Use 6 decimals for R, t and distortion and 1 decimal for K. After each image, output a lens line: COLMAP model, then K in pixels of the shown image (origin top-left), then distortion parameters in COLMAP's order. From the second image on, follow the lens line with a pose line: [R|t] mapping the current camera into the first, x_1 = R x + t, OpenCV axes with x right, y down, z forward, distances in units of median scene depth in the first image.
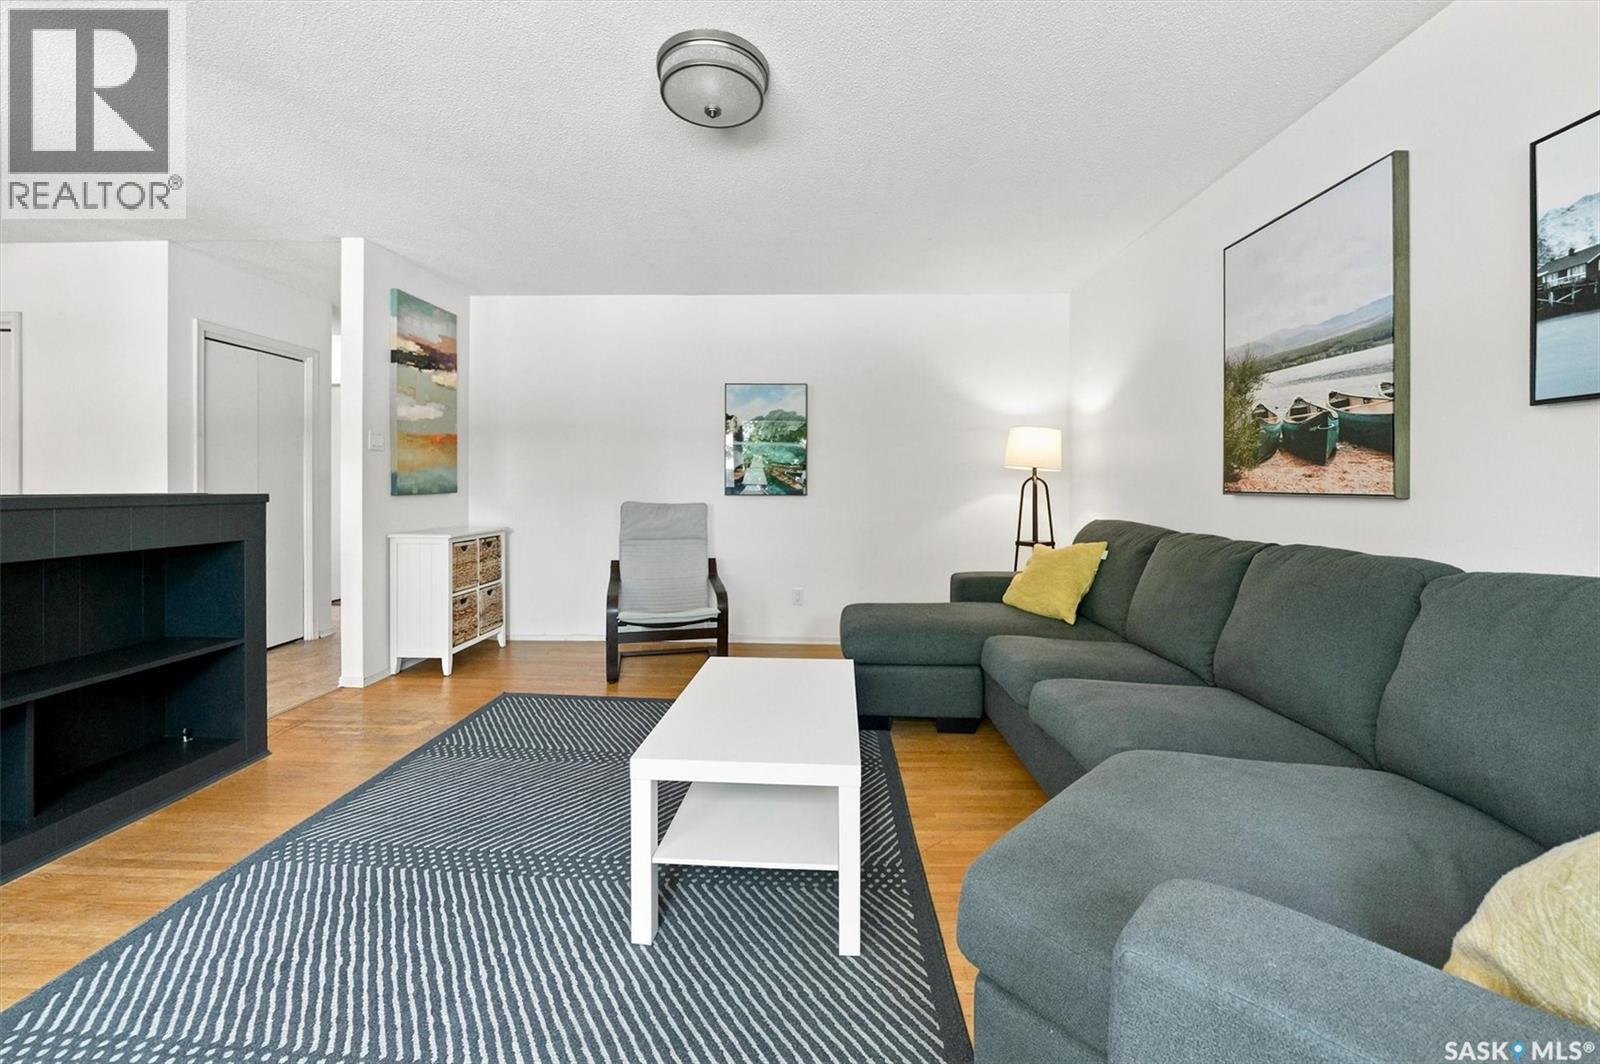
lens RADIAL K [[624.2, 0, 797.8], [0, 624.2, 491.1], [0, 0, 1]] dist [0.001282, 0.000020]
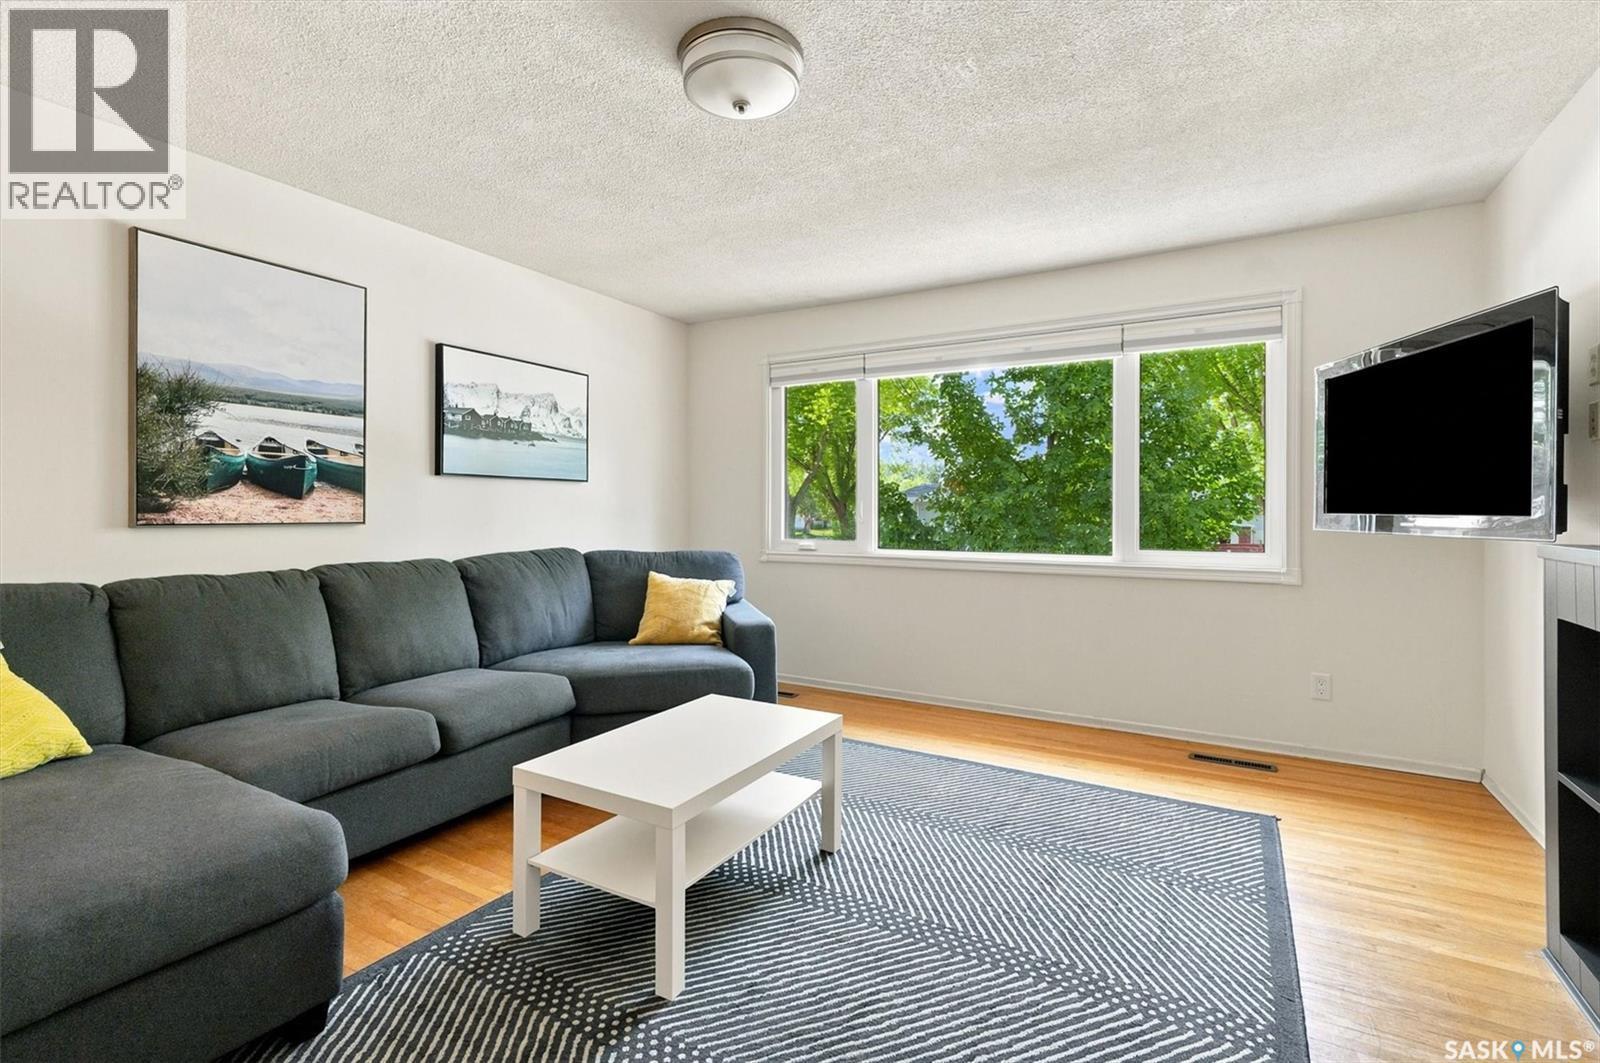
lens RADIAL K [[733.5, 0, 798.7], [0, 733.5, 509.3], [0, 0, 1]] dist [0.010120, 0.000502]
pose [[-0.877852, -0.011015, 0.478806, -0.640152], [-0.005825, 0.999907, 0.012324, -0.042379], [-0.478897, 0.008030, -0.877834, 1.686360]]
